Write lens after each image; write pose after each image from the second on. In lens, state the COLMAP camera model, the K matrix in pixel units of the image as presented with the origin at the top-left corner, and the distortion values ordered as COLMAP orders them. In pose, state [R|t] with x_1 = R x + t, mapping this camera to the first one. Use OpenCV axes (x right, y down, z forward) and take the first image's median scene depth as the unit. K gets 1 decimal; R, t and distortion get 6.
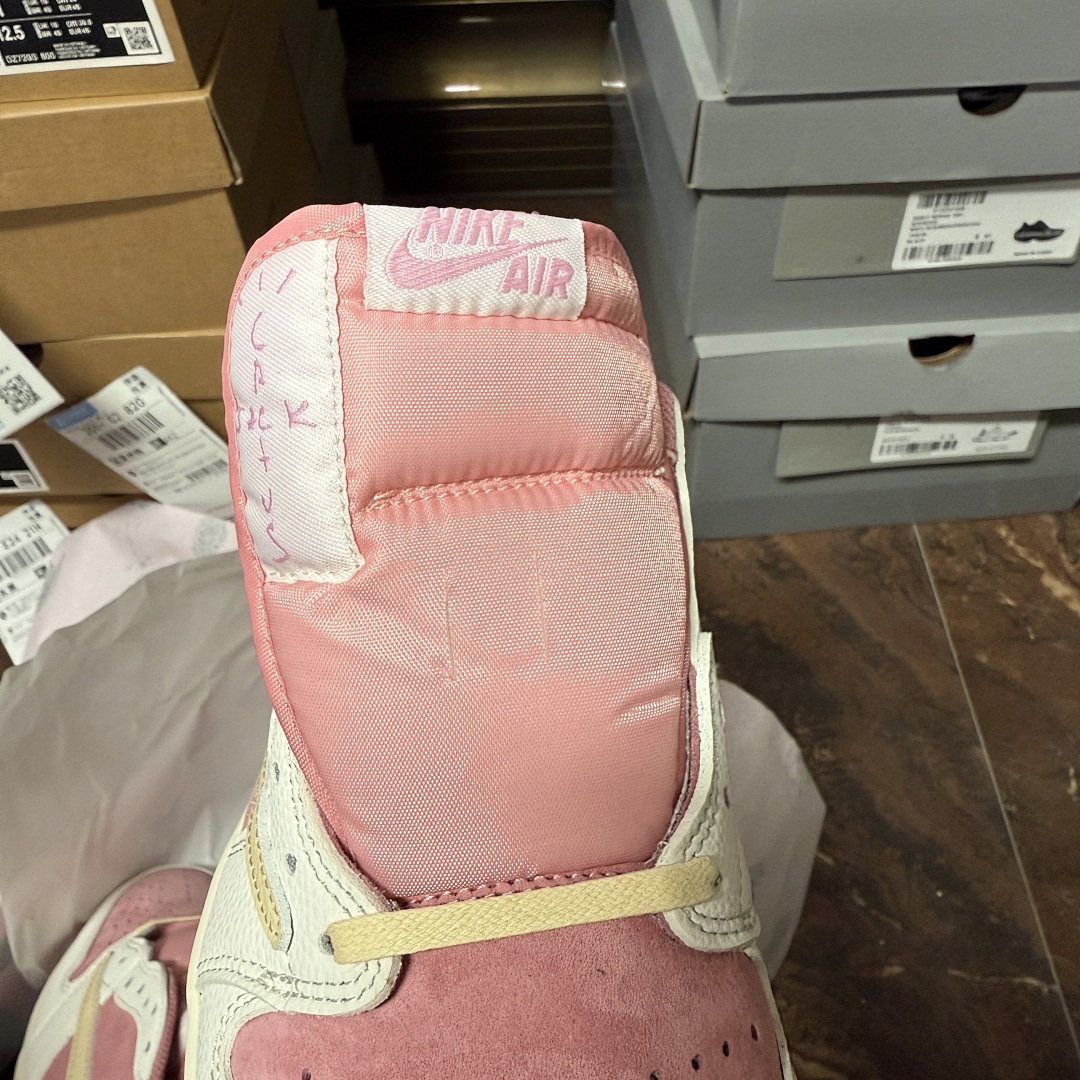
lens RADIAL K [[1033.4, 0, 537.3], [0, 1033.4, 467.4], [0, 0, 1]] dist [-0.005687, 0.007949]
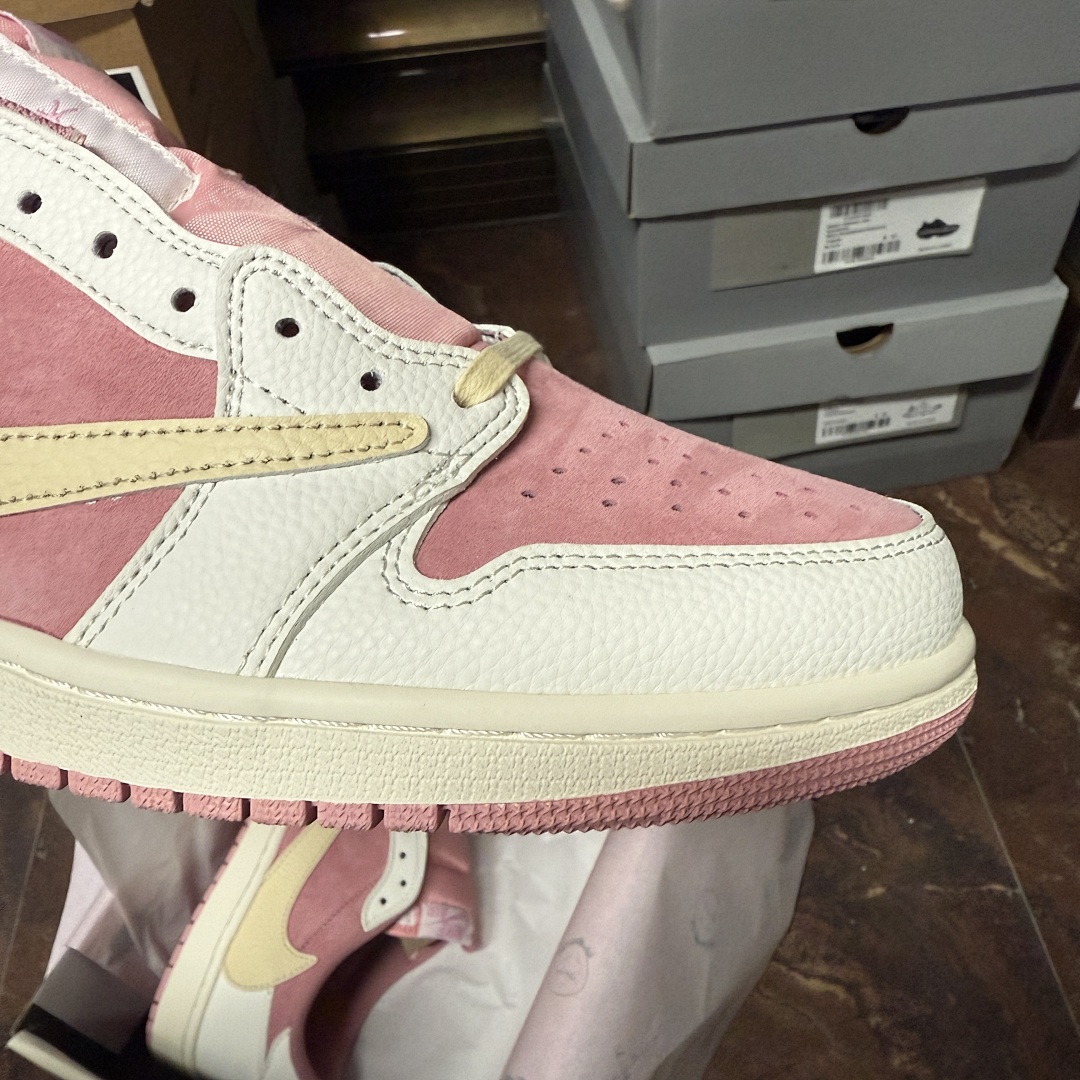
lens RADIAL K [[1035.5, 0, 540.9], [0, 1035.5, 463.1], [0, 0, 1]] dist [-0.007921, 0.018288]
pose [[0.994913, -0.094290, 0.035452, -0.014198], [0.094901, 0.995358, -0.015978, 0.005562], [-0.033781, 0.019261, 0.999244, -0.118509]]
